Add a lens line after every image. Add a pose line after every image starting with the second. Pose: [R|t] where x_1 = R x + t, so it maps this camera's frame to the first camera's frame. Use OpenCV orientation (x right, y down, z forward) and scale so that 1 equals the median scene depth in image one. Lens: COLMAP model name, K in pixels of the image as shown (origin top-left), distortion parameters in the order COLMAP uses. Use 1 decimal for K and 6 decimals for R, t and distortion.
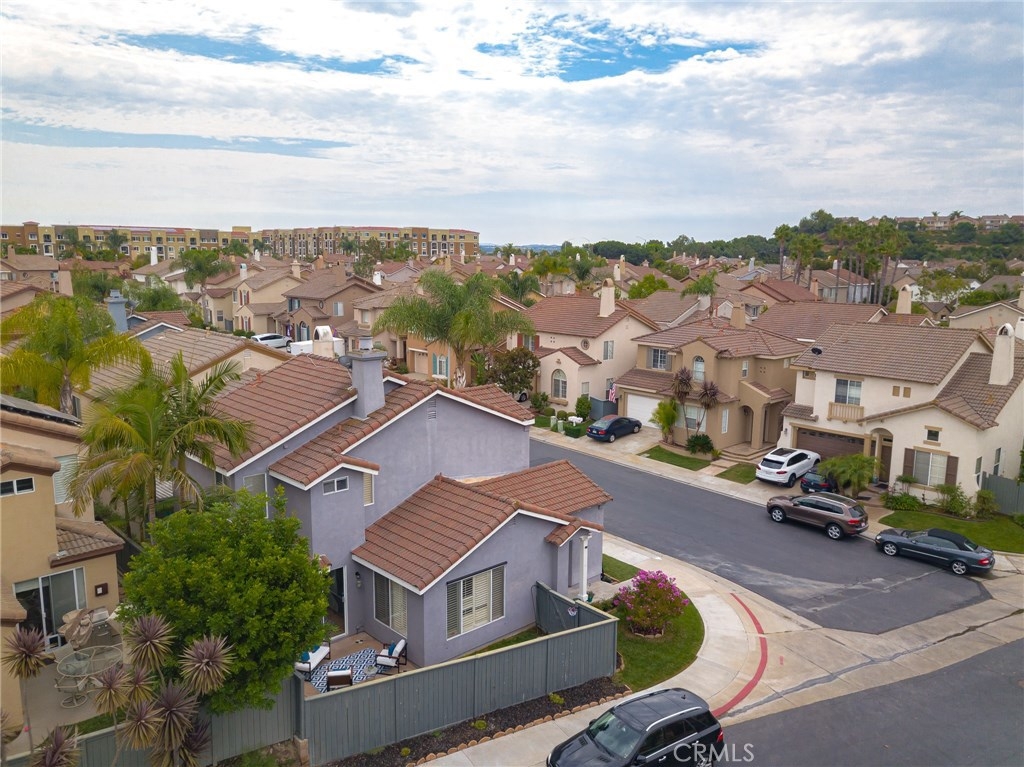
lens RADIAL K [[786.1, 0, 513.6], [0, 786.1, 383.7], [0, 0, 1]] dist [0.033396, 0.004218]
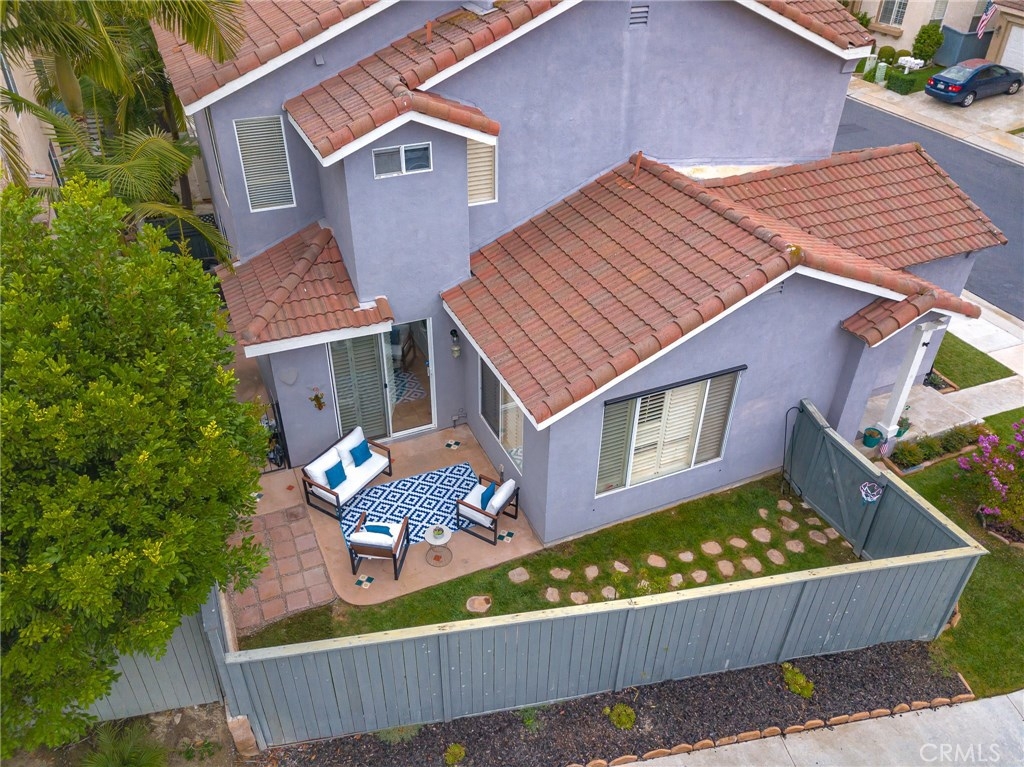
lens RADIAL K [[786.1, 0, 514.8], [0, 786.1, 384.2], [0, 0, 1]] dist [0.033396, 0.004218]
pose [[0.947365, 0.190747, -0.257127, -0.015212], [-0.062278, 0.897591, 0.436408, 0.036370], [0.314038, -0.397424, 0.862226, 0.512919]]
